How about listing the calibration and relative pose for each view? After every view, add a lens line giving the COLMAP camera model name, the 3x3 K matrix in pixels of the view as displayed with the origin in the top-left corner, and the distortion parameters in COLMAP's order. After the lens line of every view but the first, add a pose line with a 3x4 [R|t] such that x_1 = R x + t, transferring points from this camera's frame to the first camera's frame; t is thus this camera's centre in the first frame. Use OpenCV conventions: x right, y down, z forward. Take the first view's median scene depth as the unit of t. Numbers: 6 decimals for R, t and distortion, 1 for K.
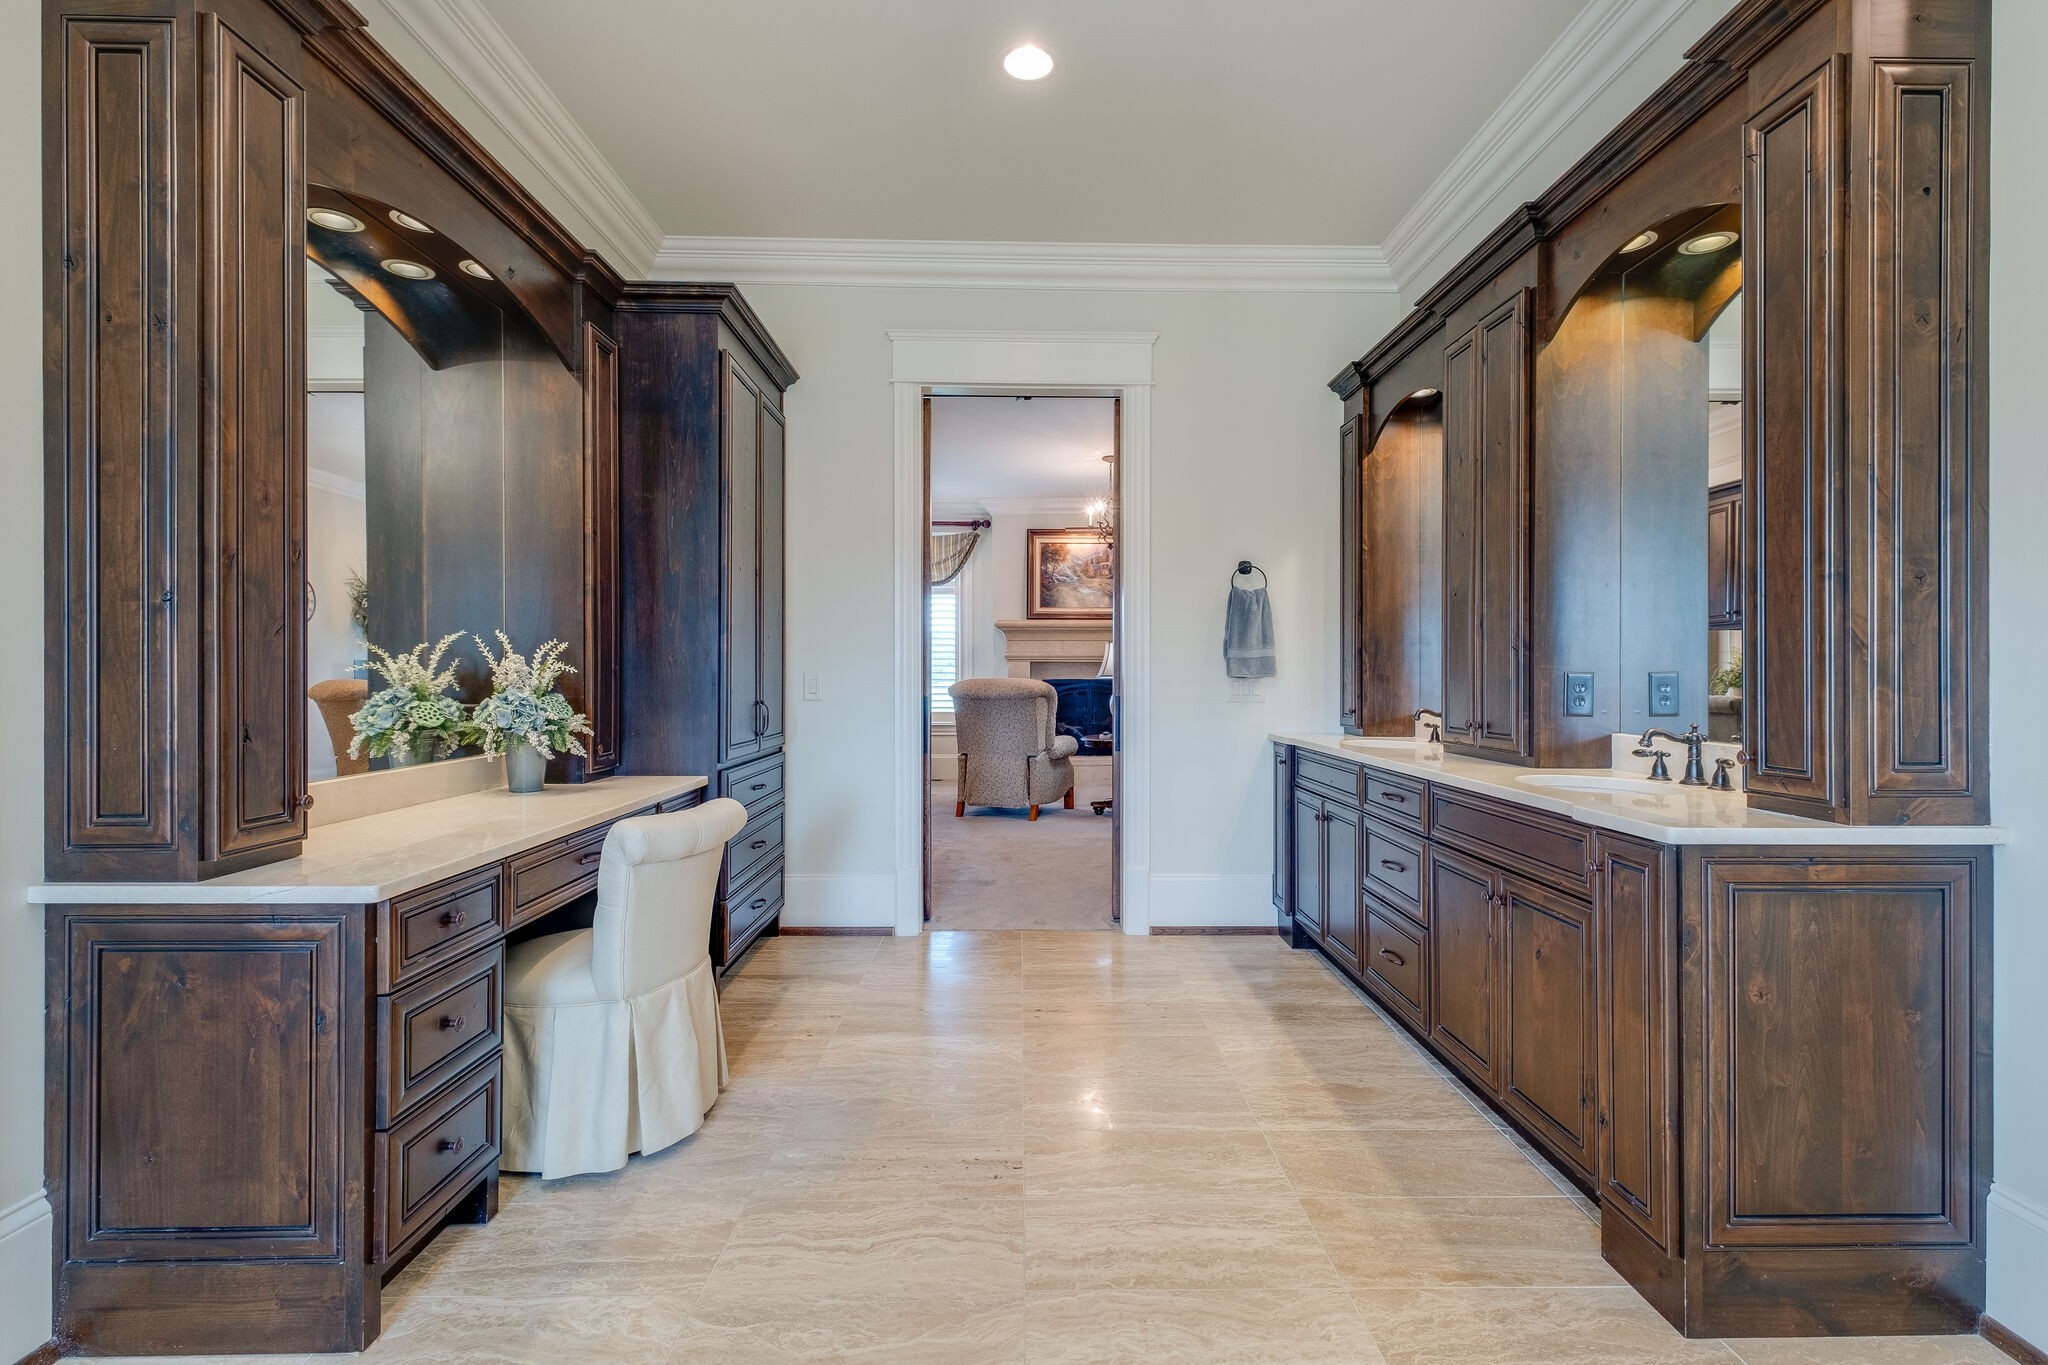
lens RADIAL K [[923.2, 0, 1032.0], [0, 923.2, 674.7], [0, 0, 1]] dist [0.005514, 0.000159]
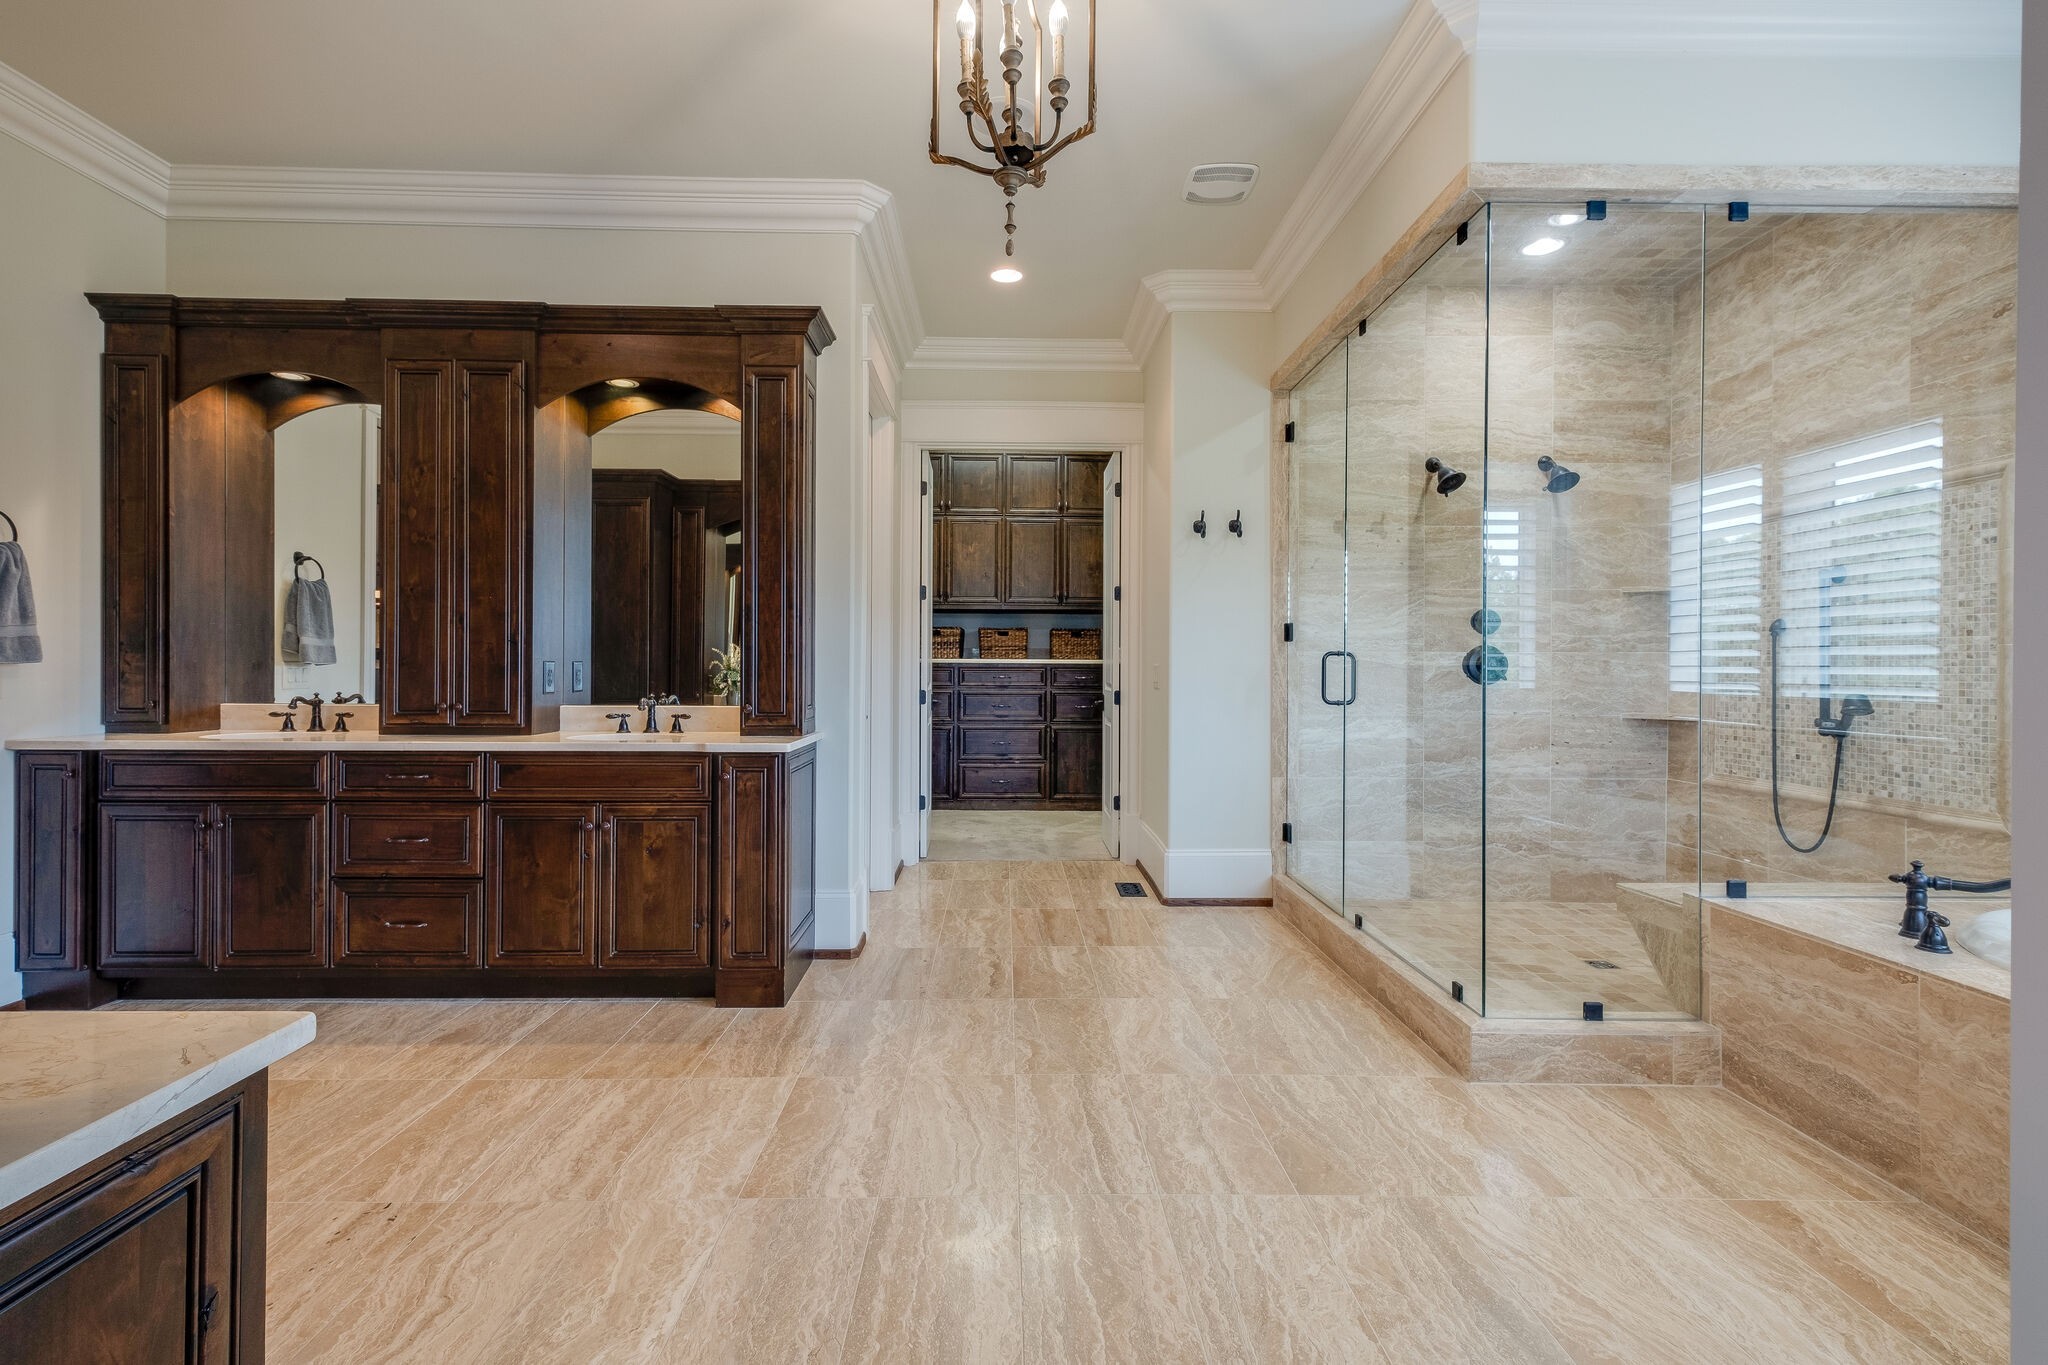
lens RADIAL K [[923.2, 0, 1025.7], [0, 923.2, 671.8], [0, 0, 1]] dist [0.005514, 0.000159]
pose [[0.002003, -0.006653, 0.999976, -0.923066], [-0.004140, 0.999969, 0.006661, 0.000896], [-0.999989, -0.004154, 0.001975, 0.375800]]
